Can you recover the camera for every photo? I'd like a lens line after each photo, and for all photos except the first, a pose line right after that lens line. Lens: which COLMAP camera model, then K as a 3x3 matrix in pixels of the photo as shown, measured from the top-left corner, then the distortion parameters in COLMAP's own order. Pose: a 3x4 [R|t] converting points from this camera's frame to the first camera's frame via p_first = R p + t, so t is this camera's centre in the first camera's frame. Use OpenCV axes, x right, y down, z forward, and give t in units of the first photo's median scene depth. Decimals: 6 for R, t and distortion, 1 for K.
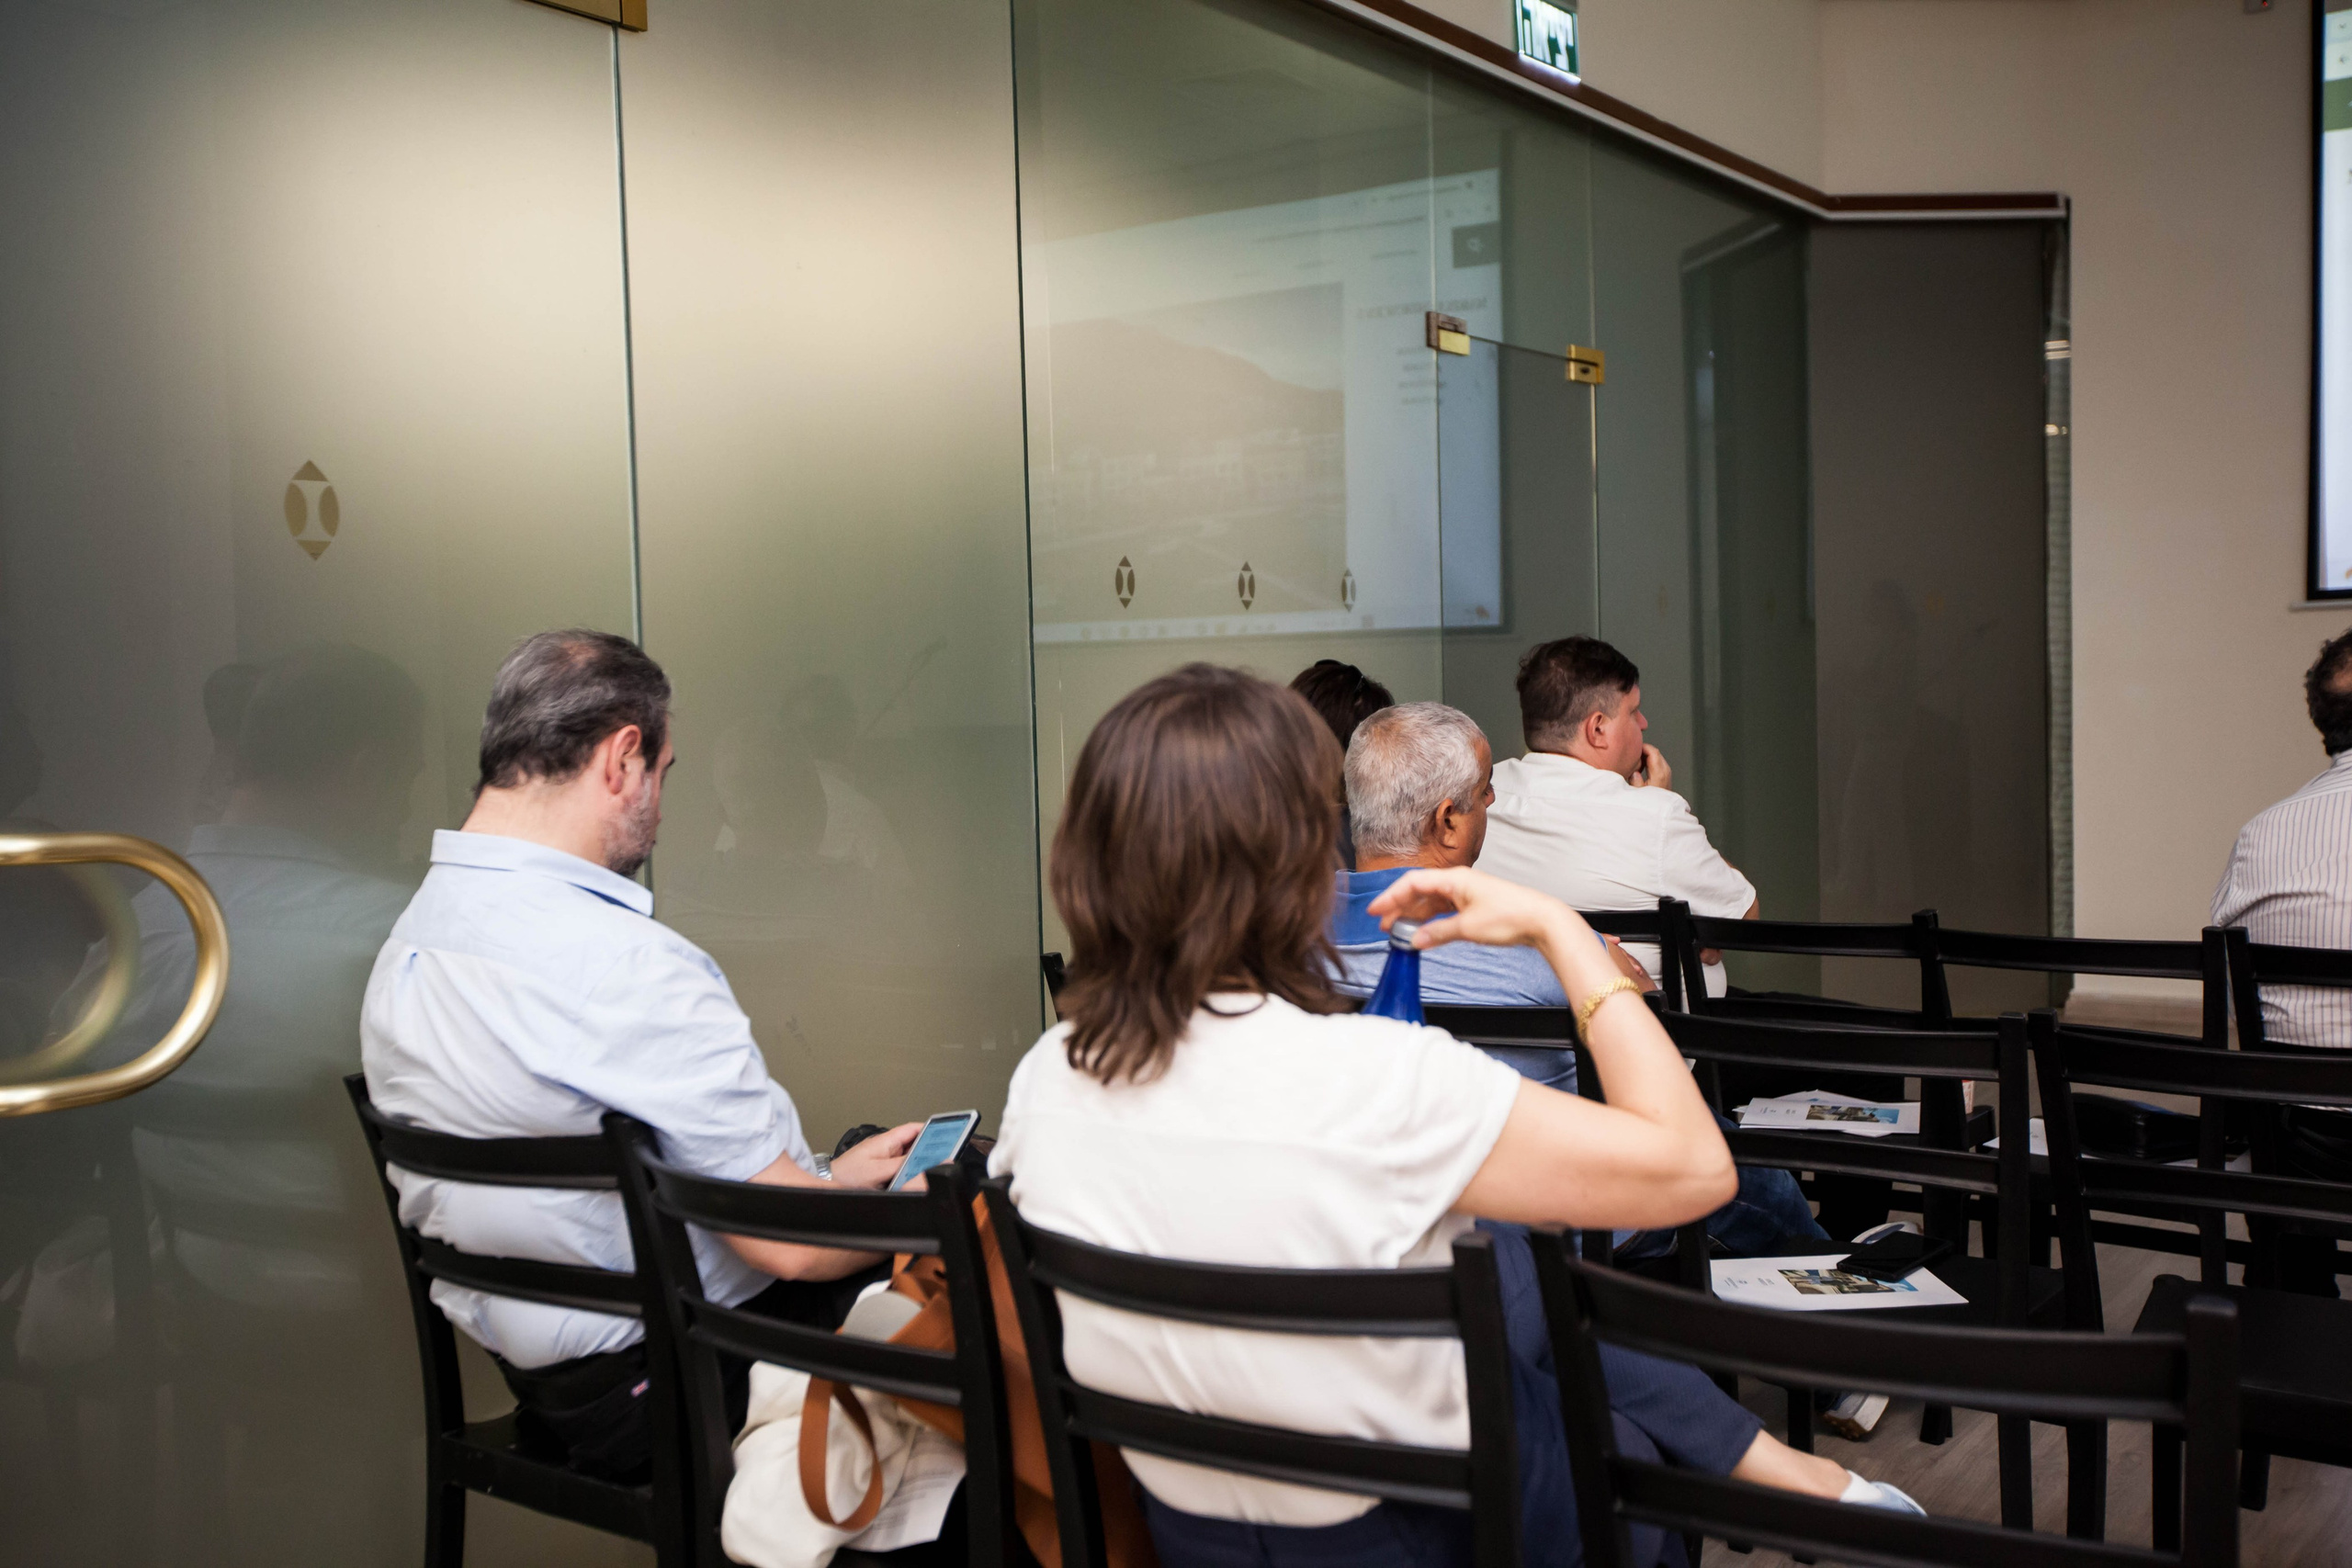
lens RADIAL K [[2145.2, 0, 1177.8], [0, 2145.2, 789.7], [0, 0, 1]] dist [0.039800, 0.000000]
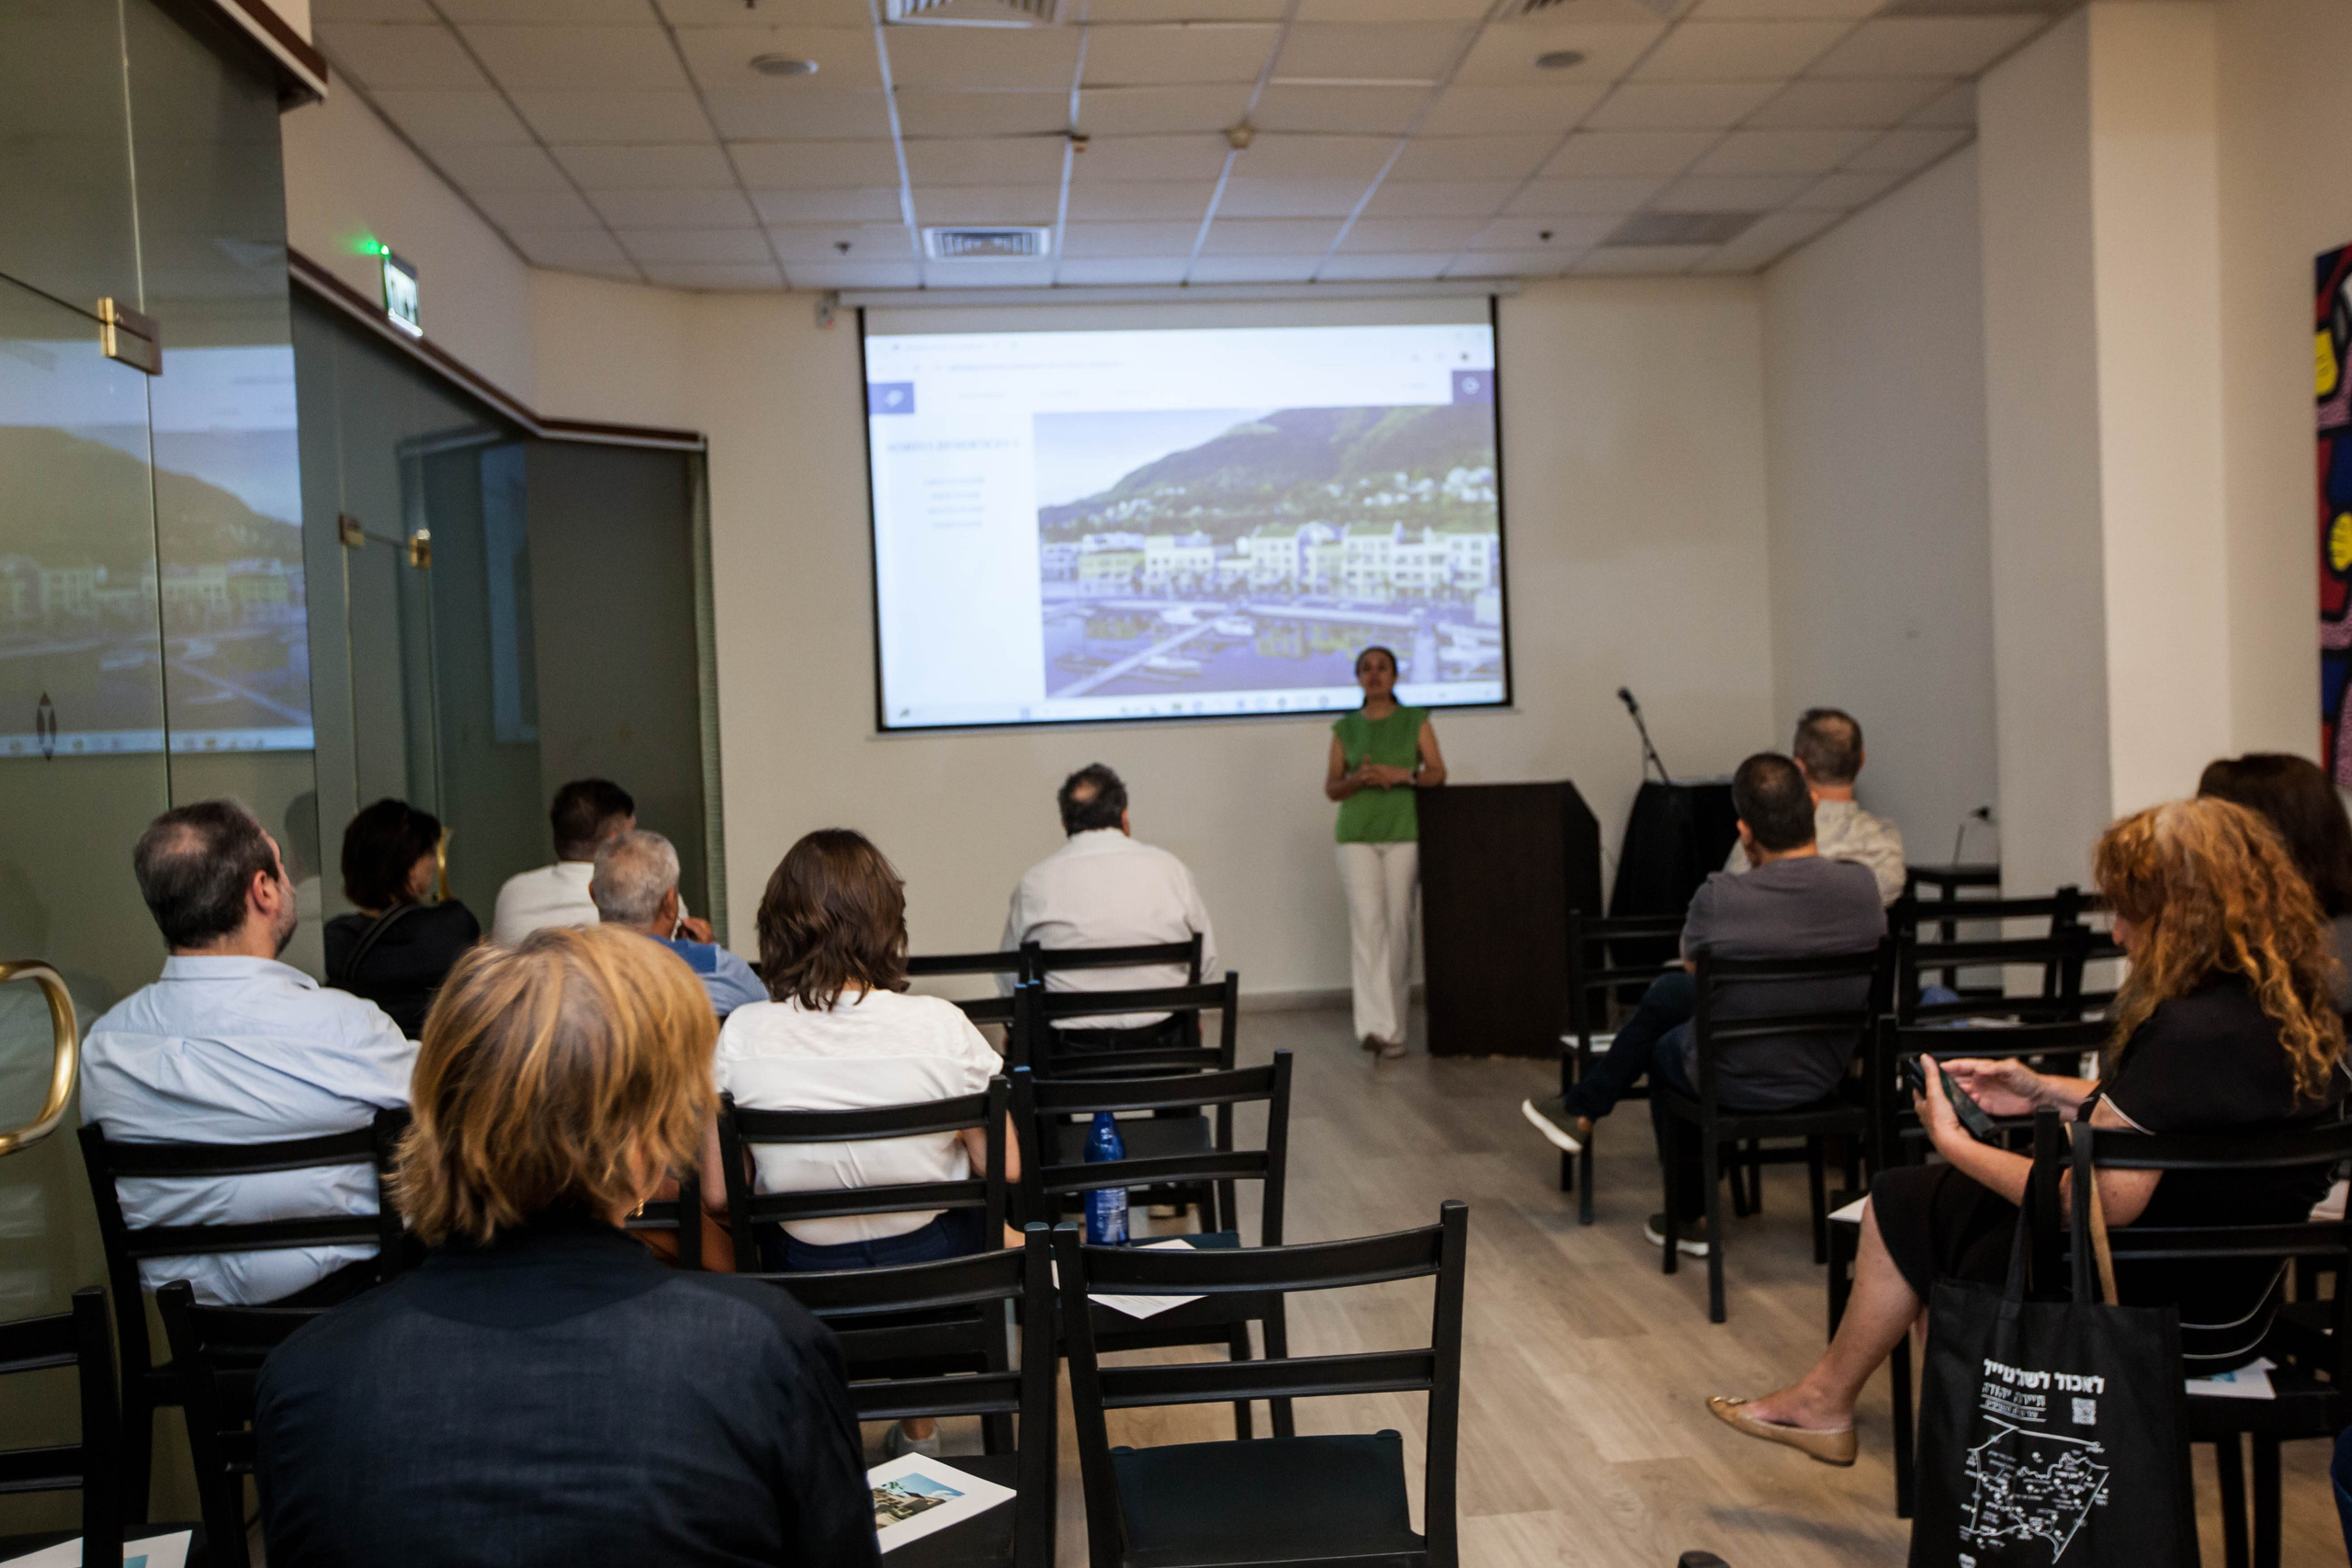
lens RADIAL K [[2062.3, 0, 1172.4], [0, 2062.3, 805.5], [0, 0, 1]] dist [-0.010642, 0.075400]
pose [[0.750872, -0.027035, 0.659895, -0.605441], [0.049928, 0.998626, -0.015899, -0.016847], [-0.658558, 0.044885, 0.751190, -0.410038]]
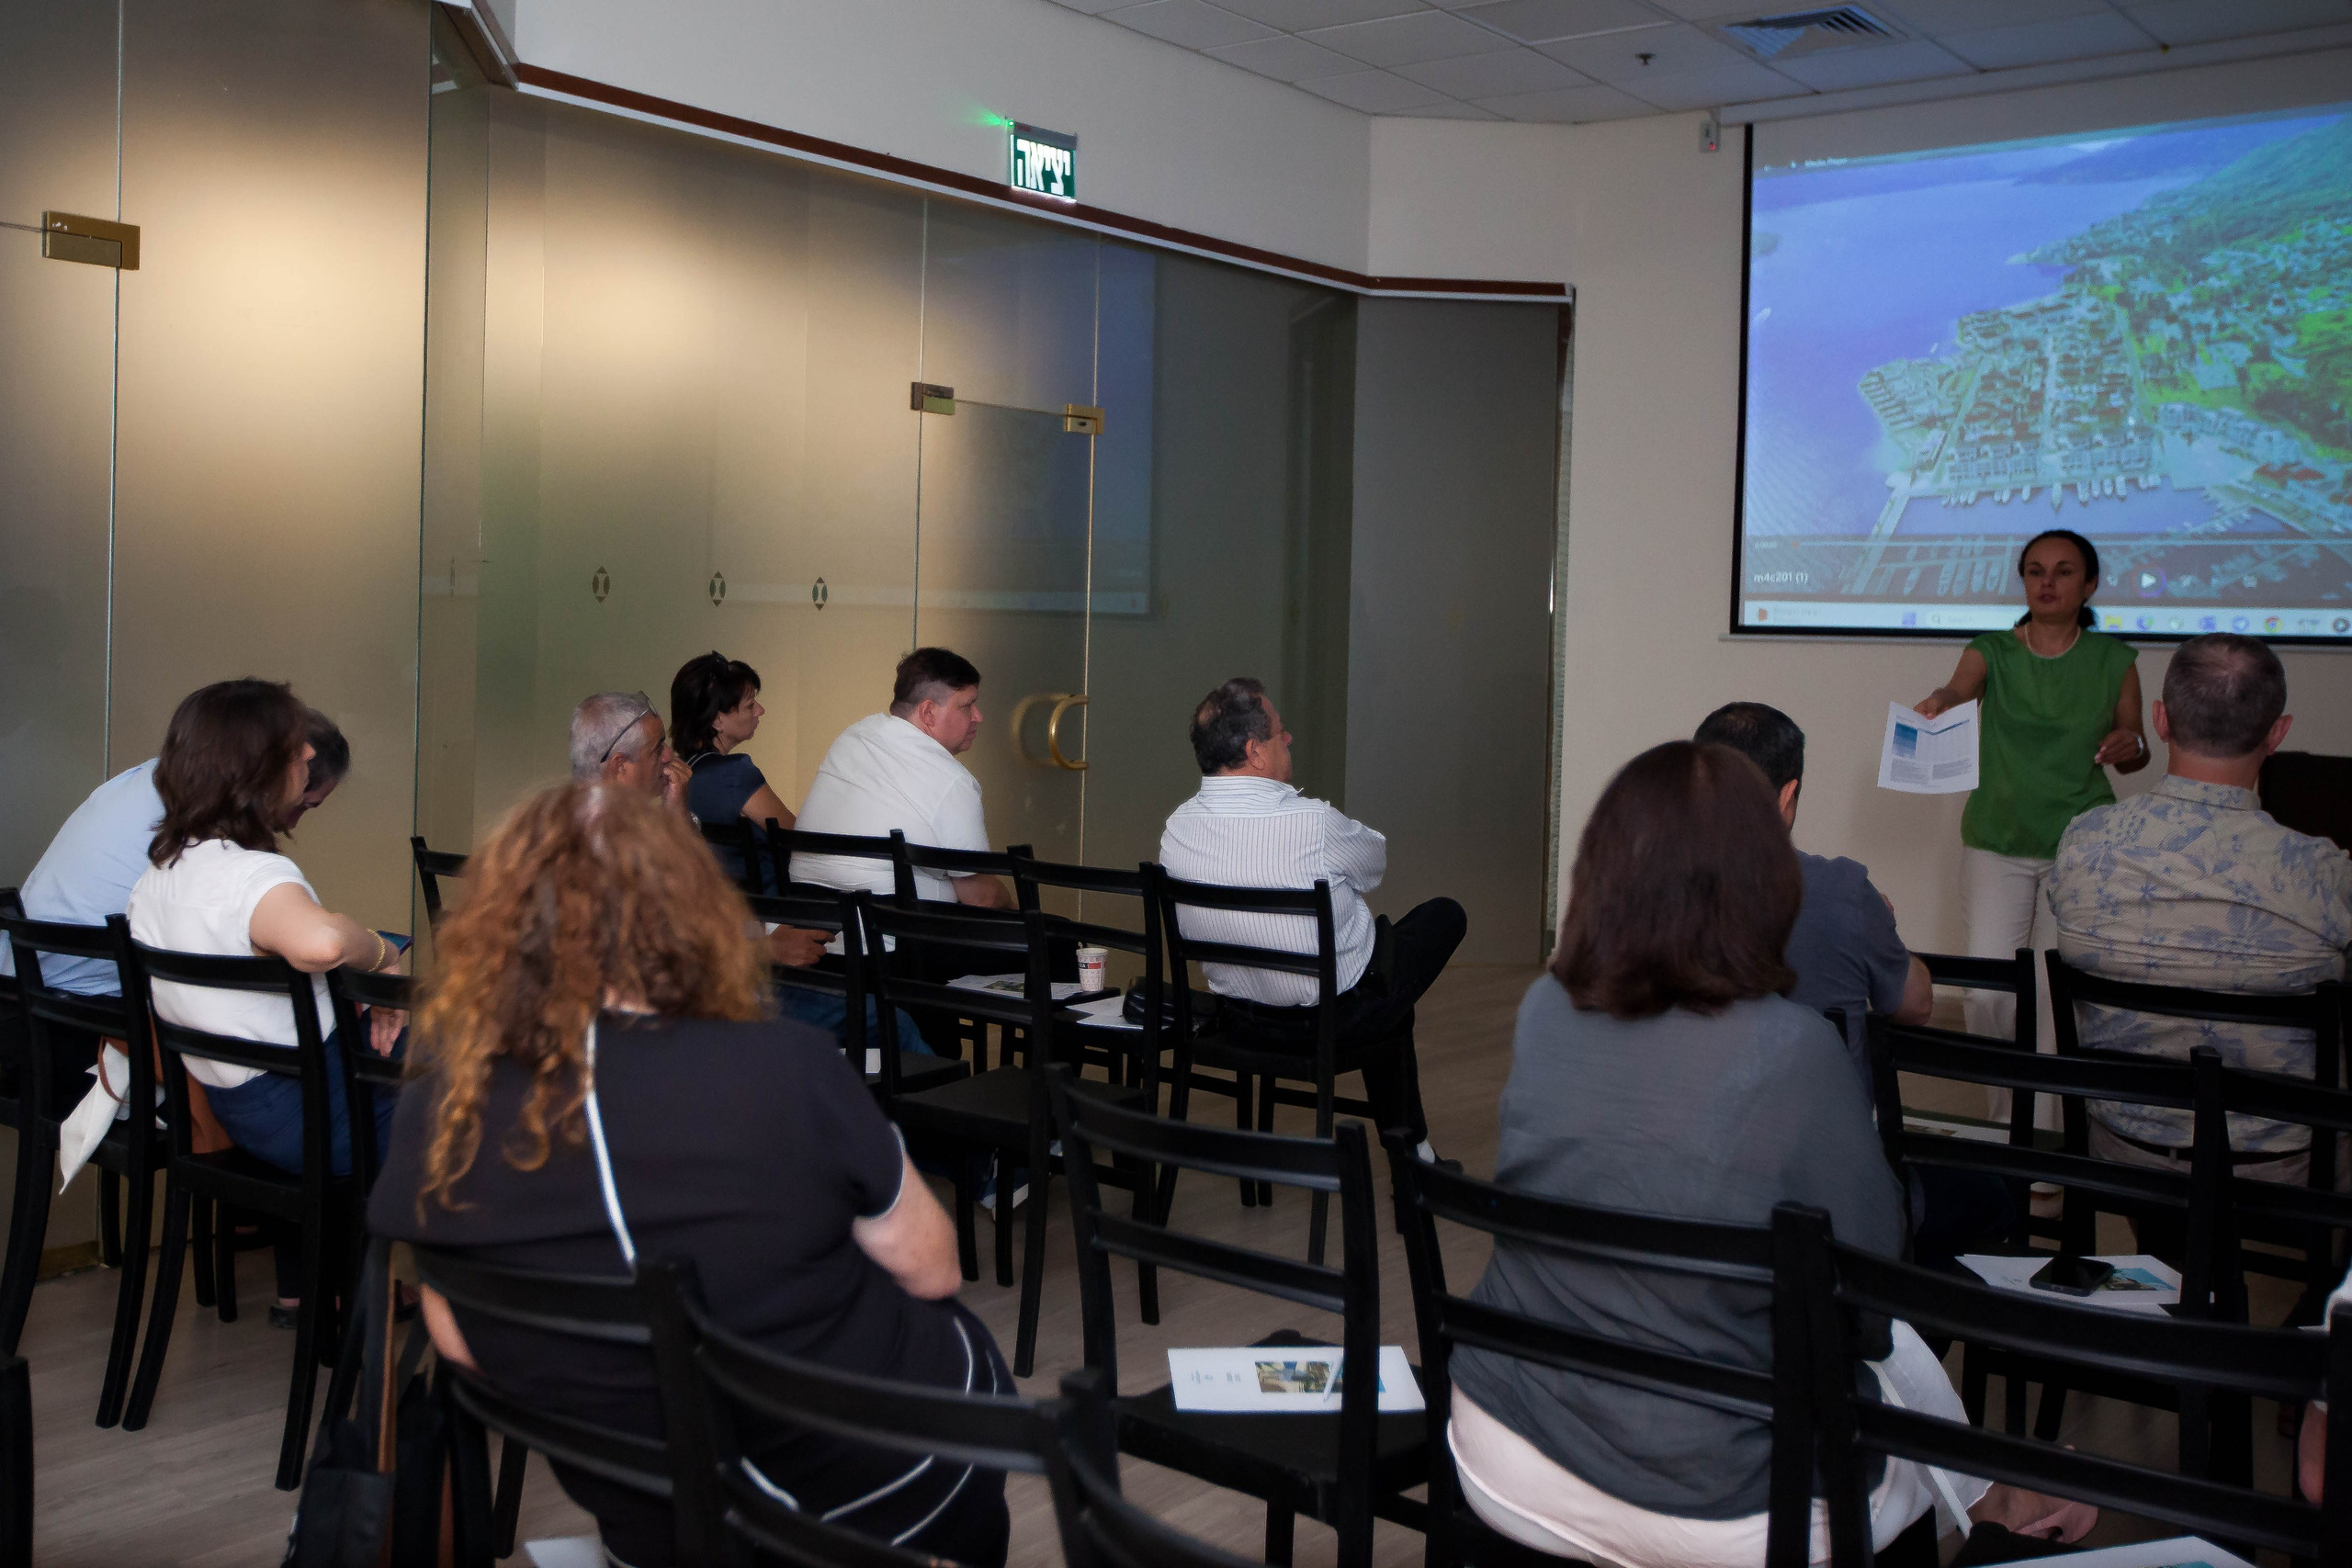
lens RADIAL K [[2274.5, 0, 1097.4], [0, 2274.5, 669.6], [0, 0, 1]] dist [0.021016, 0.000000]
pose [[0.997542, 0.054144, -0.044489, 0.566499], [-0.055473, 0.998033, -0.029194, -0.026424], [0.042821, 0.031590, 0.998583, -0.701563]]
